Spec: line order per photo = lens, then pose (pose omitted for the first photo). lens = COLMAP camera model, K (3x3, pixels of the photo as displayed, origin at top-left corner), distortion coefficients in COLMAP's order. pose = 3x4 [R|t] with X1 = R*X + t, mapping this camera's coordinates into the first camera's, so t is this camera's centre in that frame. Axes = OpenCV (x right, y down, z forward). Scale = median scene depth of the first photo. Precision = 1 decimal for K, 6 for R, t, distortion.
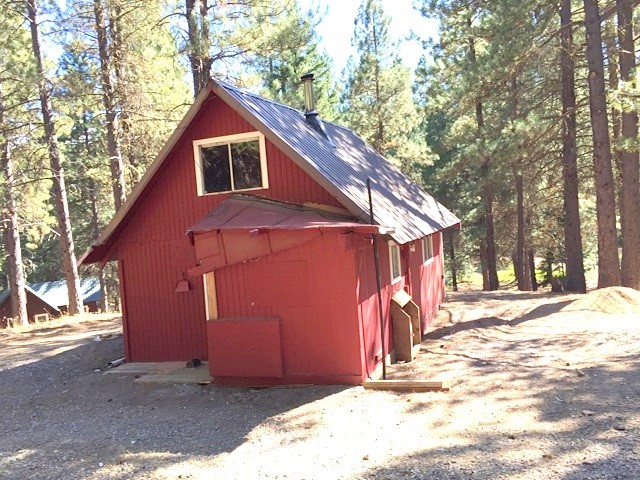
lens RADIAL K [[570.4, 0, 320.0], [0, 570.4, 240.0], [0, 0, 1]] dist [0.006330, 0.002324]
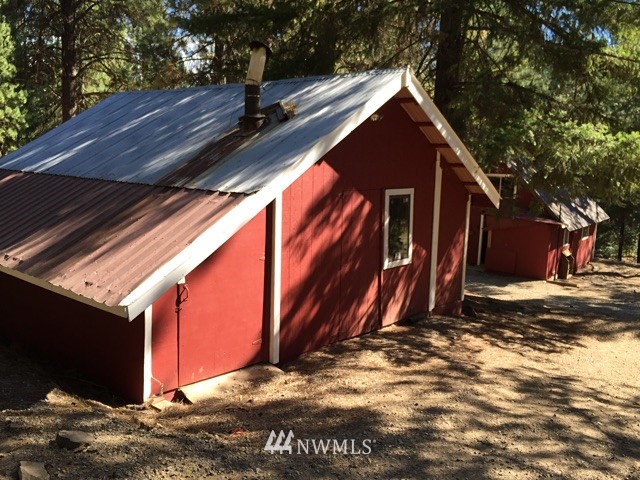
lens RADIAL K [[570.4, 0, 320.0], [0, 570.4, 240.0], [0, 0, 1]] dist [0.006330, 0.002324]
pose [[0.952246, 0.150672, -0.265566, -0.182106], [-0.123244, 0.985434, 0.117178, -0.088211], [0.279354, -0.078853, 0.956945, -1.336811]]
